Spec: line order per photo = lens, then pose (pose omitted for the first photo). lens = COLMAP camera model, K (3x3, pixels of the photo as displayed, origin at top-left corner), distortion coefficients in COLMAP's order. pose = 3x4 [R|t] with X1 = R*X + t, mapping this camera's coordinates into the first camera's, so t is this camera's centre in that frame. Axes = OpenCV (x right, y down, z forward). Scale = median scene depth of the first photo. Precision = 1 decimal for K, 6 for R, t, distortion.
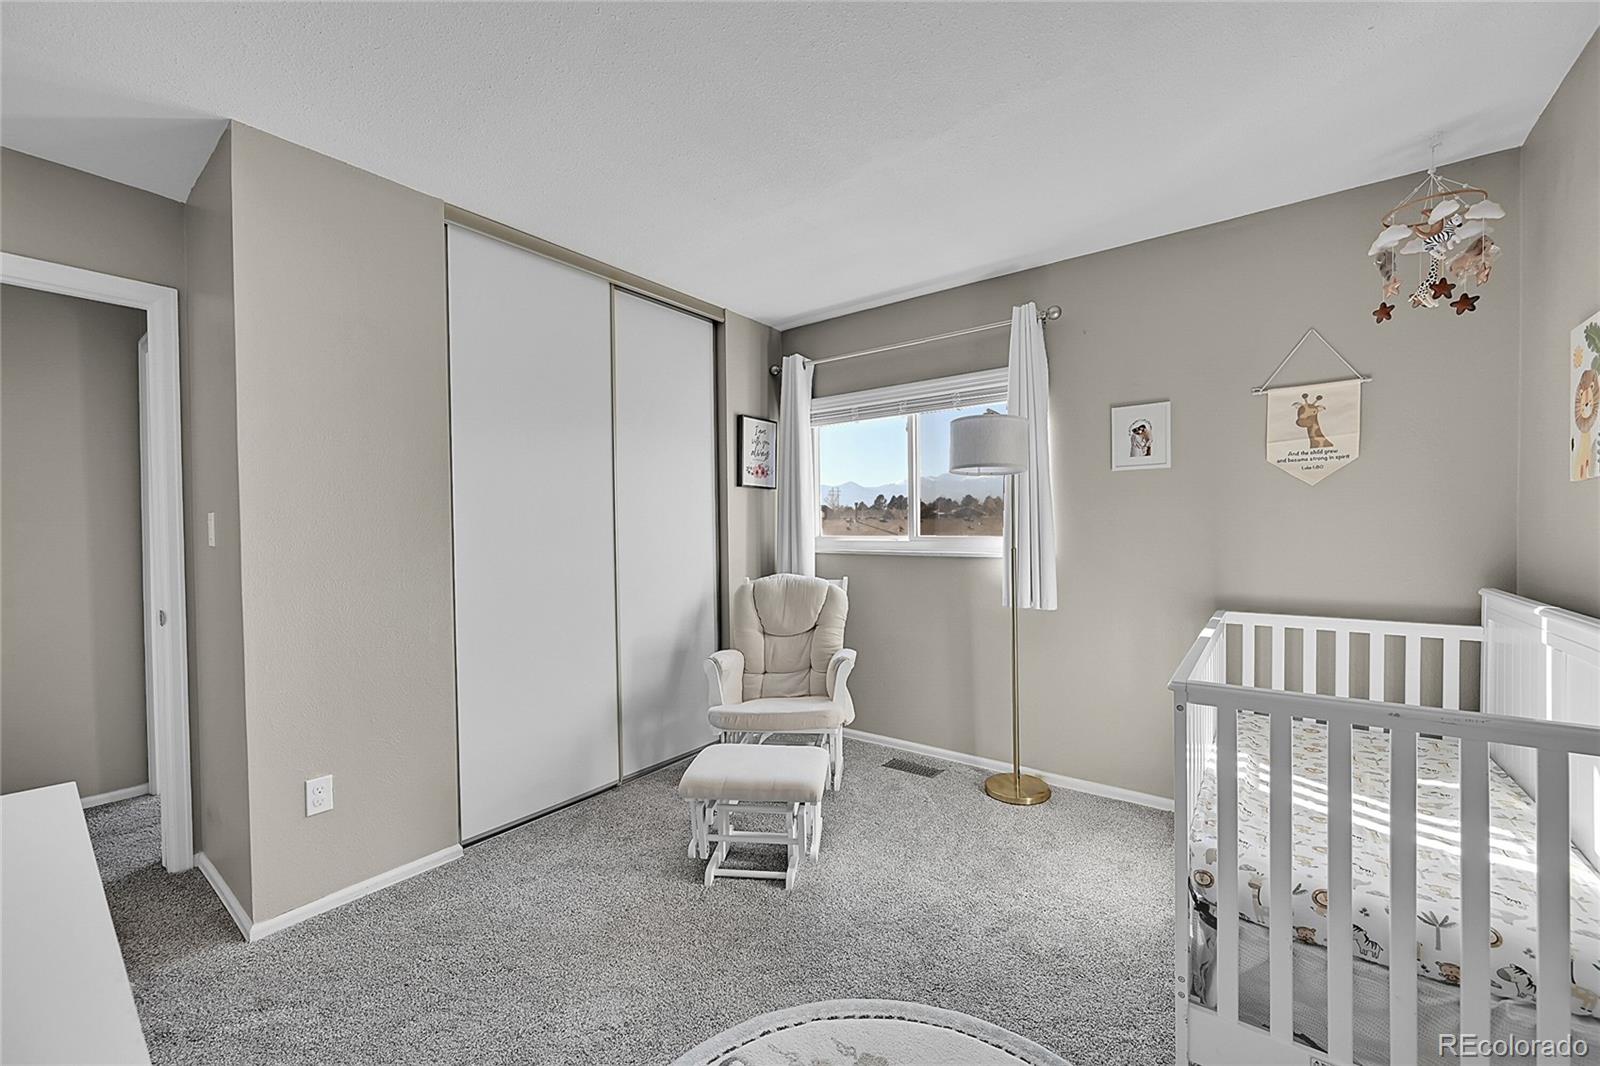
lens RADIAL K [[635.3, 0, 801.5], [0, 635.3, 532.1], [0, 0, 1]] dist [0.004480, 0.000334]
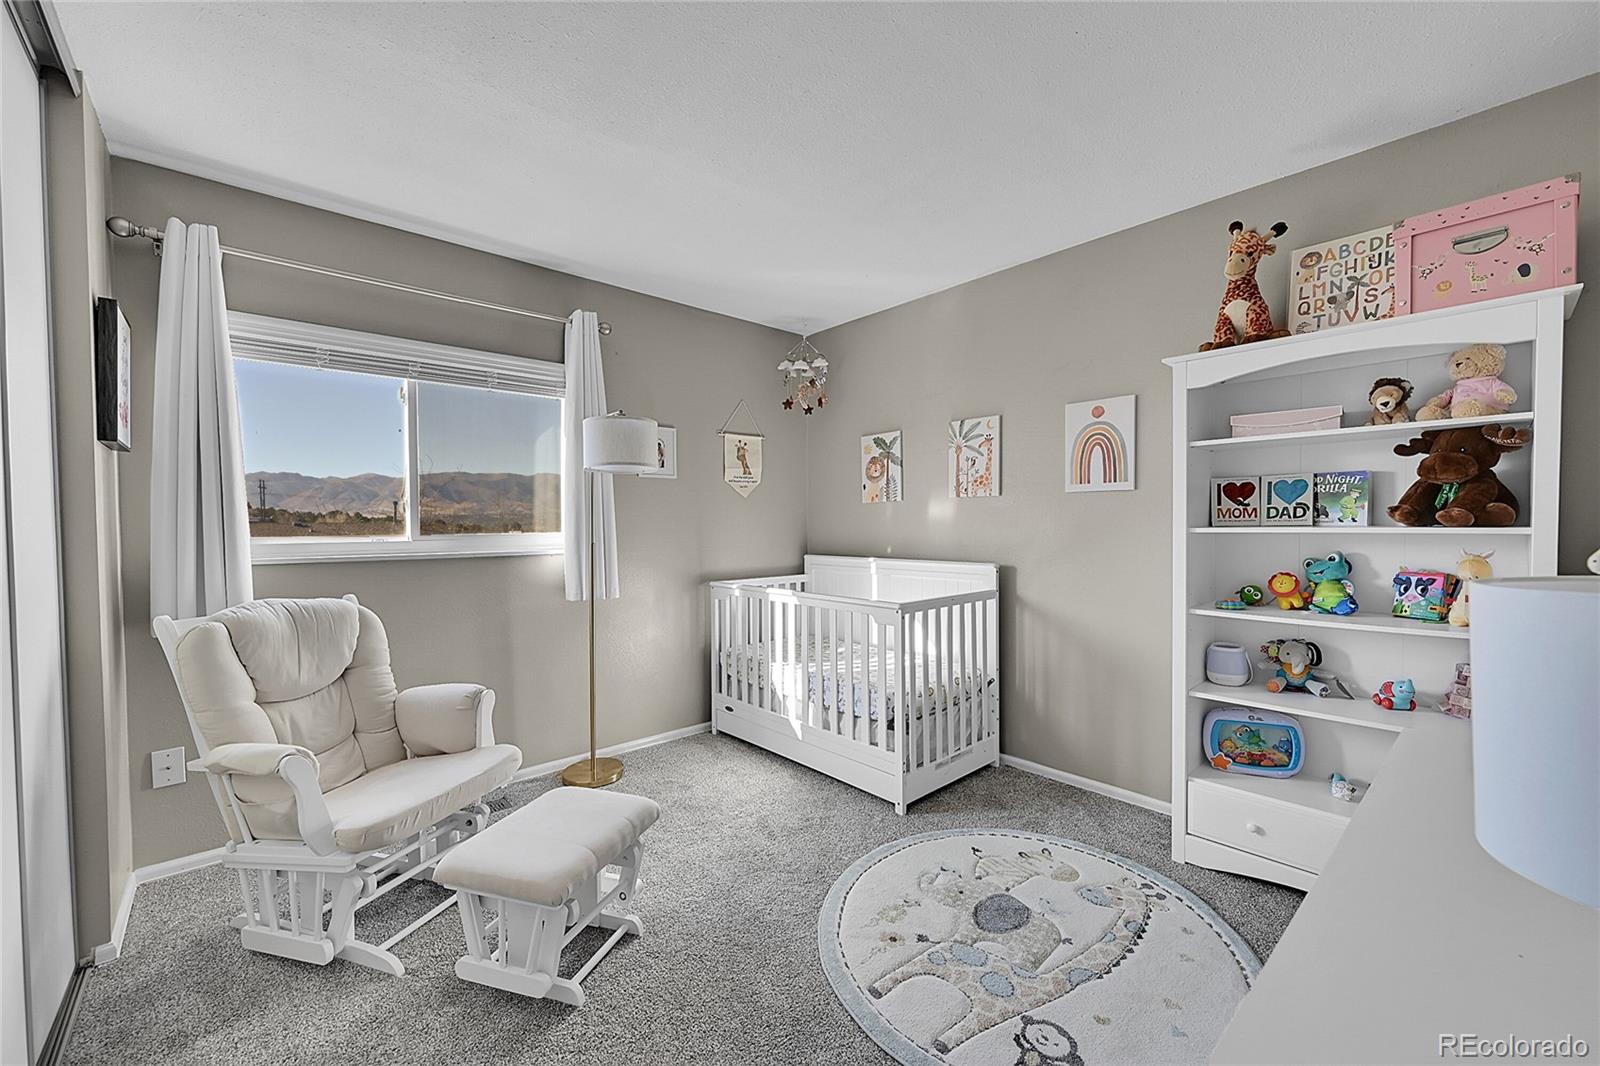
lens RADIAL K [[635.3, 0, 809.9], [0, 635.3, 532.0], [0, 0, 1]] dist [0.004480, 0.000334]
pose [[0.177789, -0.007857, 0.984037, -0.548657], [0.012568, 0.999905, 0.005713, 0.004724], [-0.983988, 0.011351, 0.177871, 0.403113]]
